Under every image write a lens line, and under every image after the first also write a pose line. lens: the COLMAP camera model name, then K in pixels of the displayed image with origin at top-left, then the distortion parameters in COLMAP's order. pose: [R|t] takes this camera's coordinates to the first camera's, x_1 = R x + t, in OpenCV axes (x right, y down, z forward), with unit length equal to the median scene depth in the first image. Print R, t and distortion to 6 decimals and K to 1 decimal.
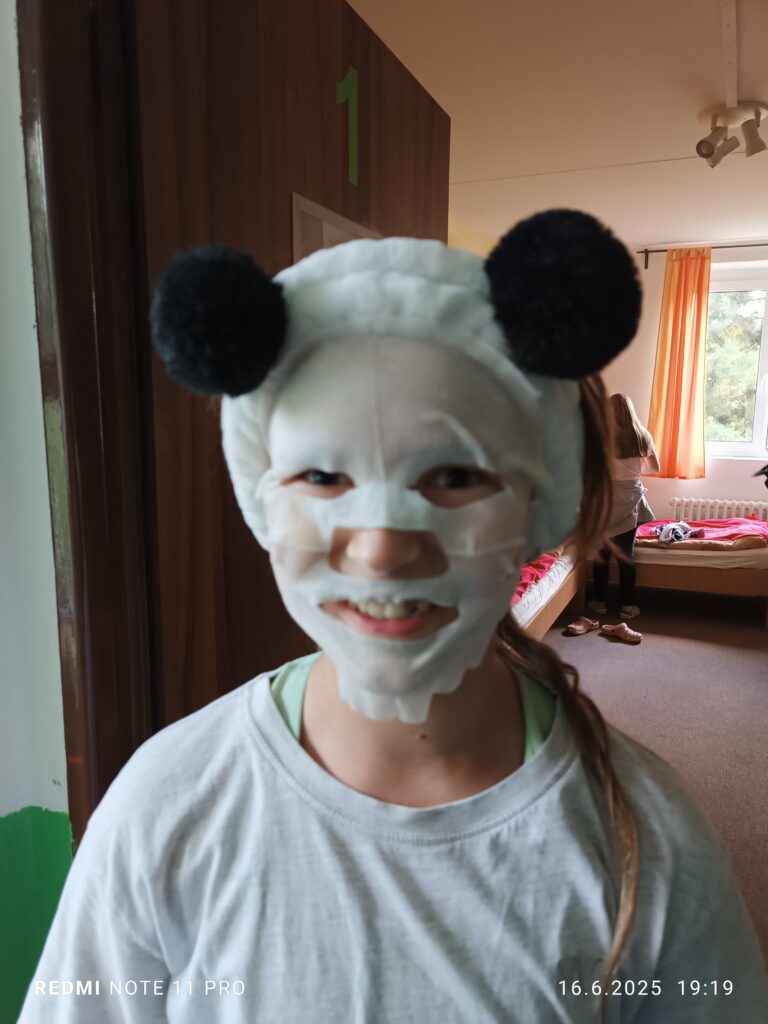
lens RADIAL K [[760.3, 0, 385.9], [0, 760.3, 515.5], [0, 0, 1]] dist [0.020719, -0.000224]
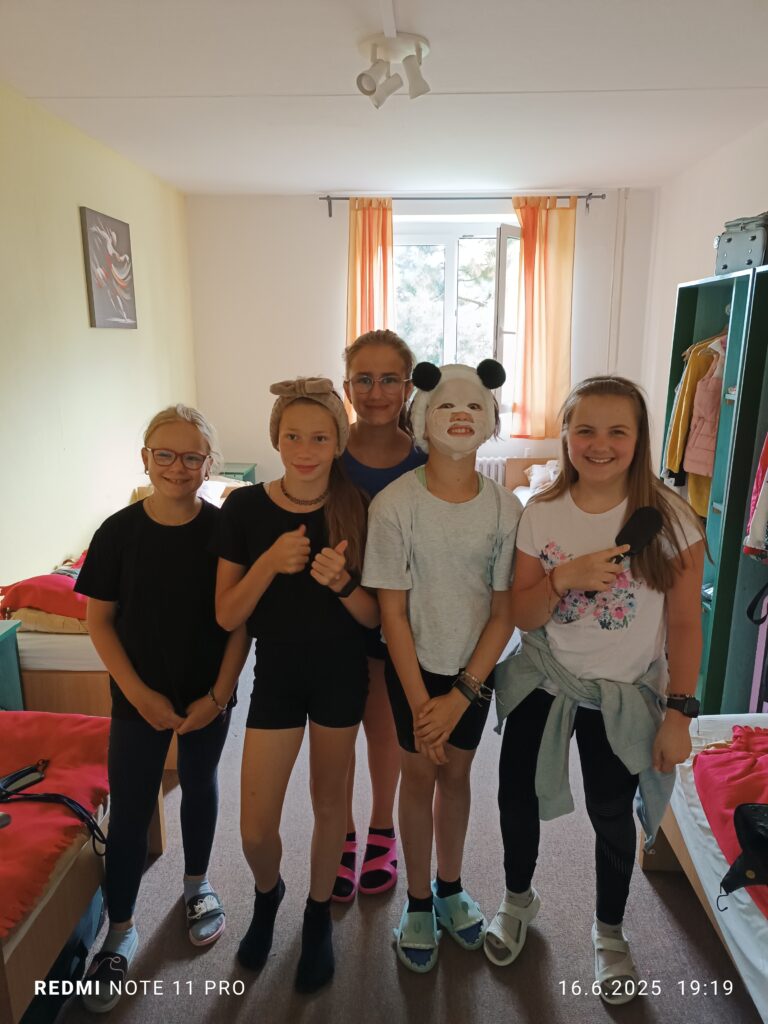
lens RADIAL K [[760.3, 0, 383.8], [0, 760.3, 510.8], [0, 0, 1]] dist [0.020719, -0.000224]
pose [[0.934869, -0.088203, 0.343862, 0.051398], [0.065153, 0.994819, 0.078043, -0.034965], [-0.348964, -0.050557, 0.935771, 0.086166]]
